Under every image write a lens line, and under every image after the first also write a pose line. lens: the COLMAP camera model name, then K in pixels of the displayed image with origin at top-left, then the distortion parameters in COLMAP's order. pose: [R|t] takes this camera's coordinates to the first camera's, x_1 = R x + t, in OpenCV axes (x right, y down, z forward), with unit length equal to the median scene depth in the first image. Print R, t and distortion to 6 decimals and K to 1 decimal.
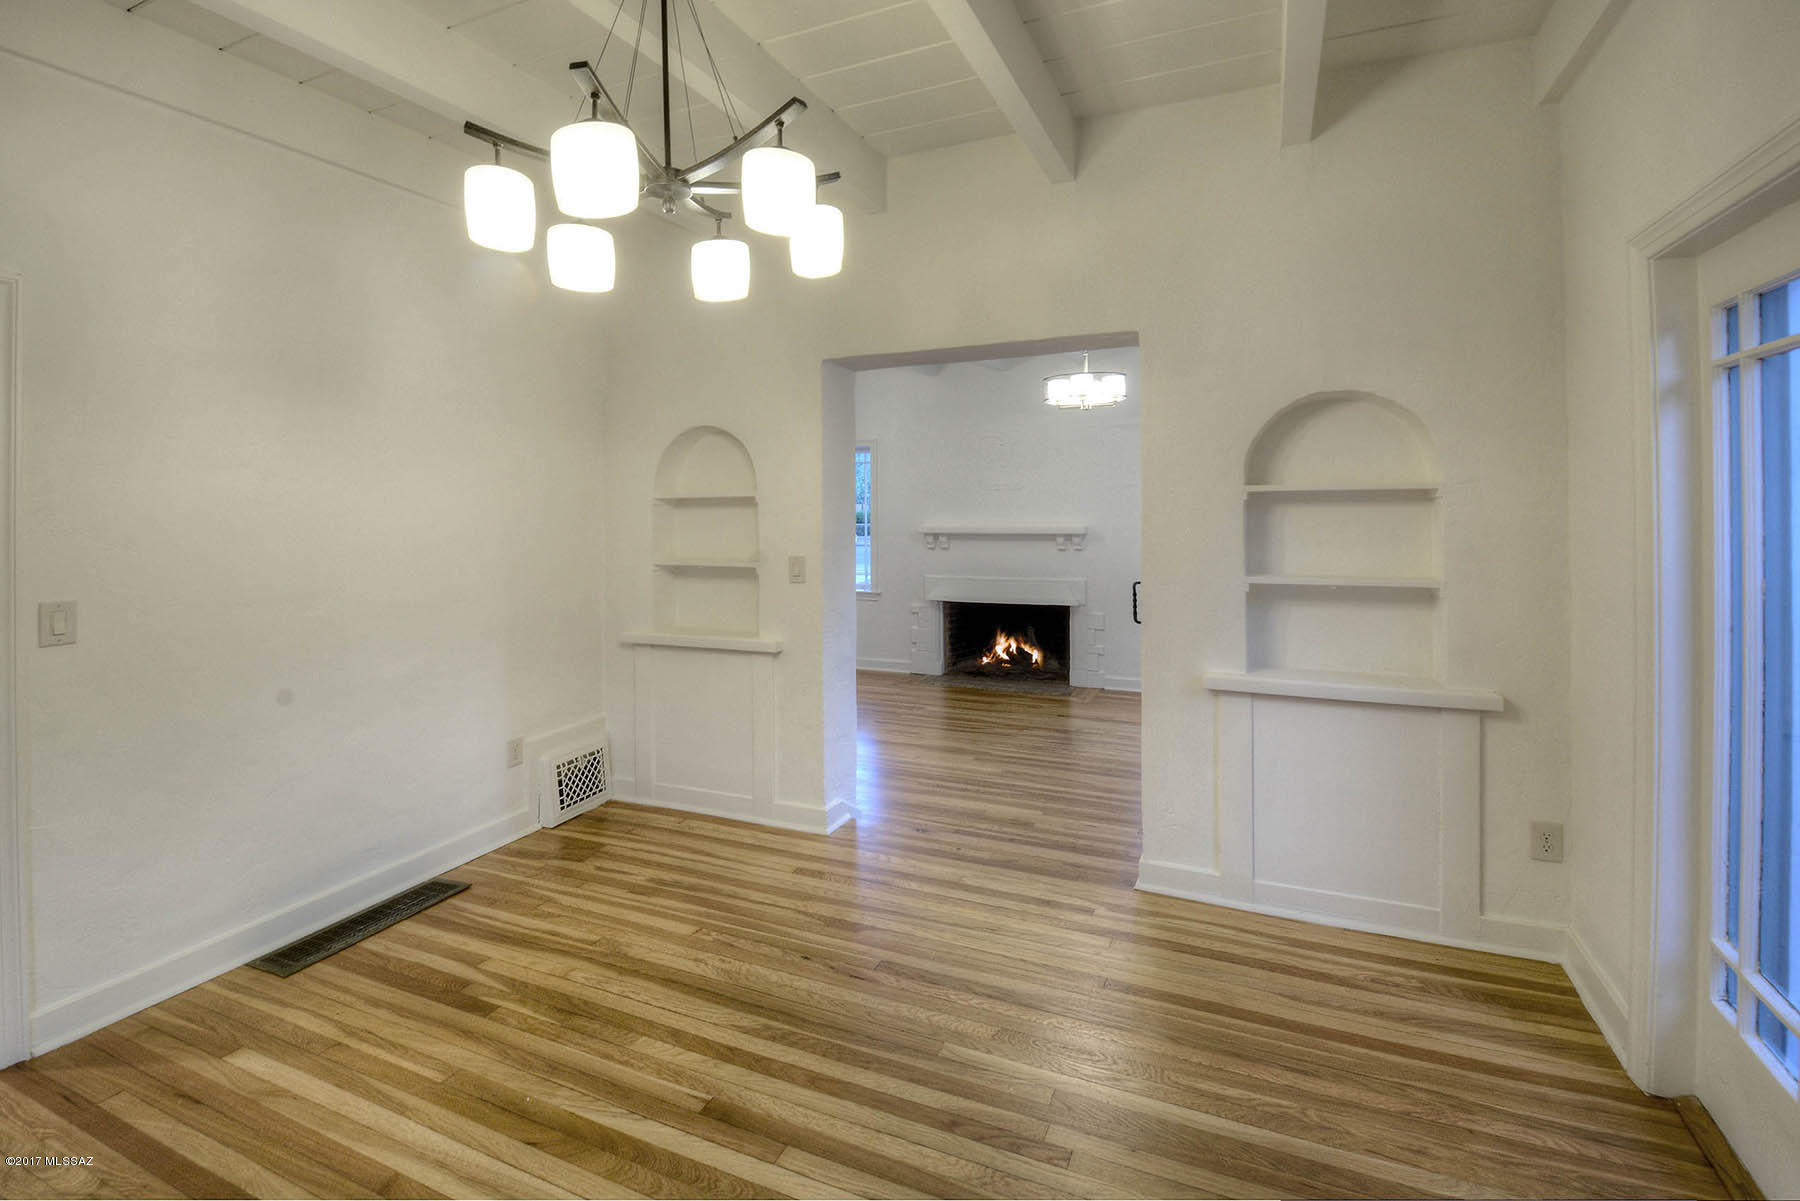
lens RADIAL K [[827.5, 0, 900.0], [0, 827.5, 600.5], [0, 0, 1]] dist [0.000939, -0.000073]
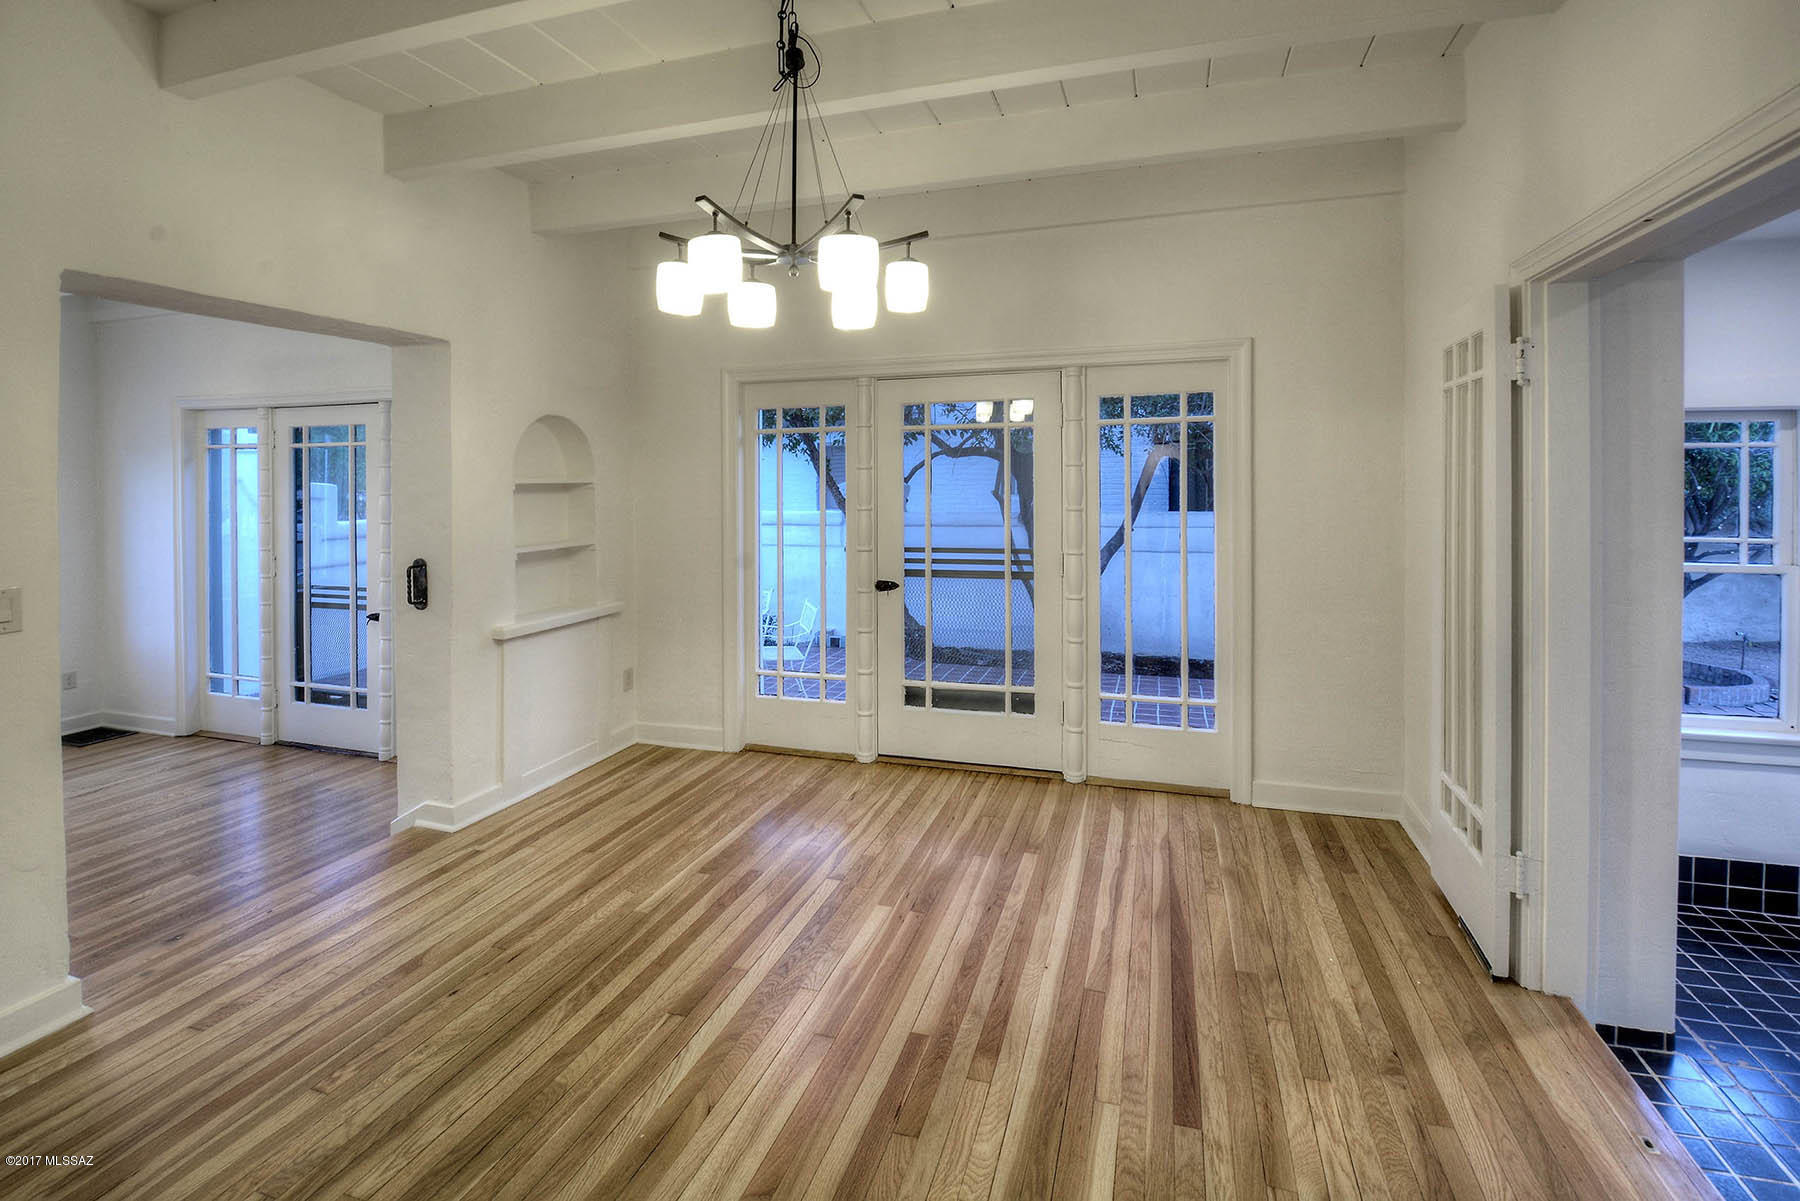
lens RADIAL K [[830.2, 0, 899.2], [0, 830.2, 545.8], [0, 0, 1]] dist [0.033943, -0.031799]
pose [[-0.110726, -0.063594, 0.991814, -1.061193], [0.129129, 0.988571, 0.077802, -0.050889], [-0.985426, 0.136687, -0.101249, 0.575852]]
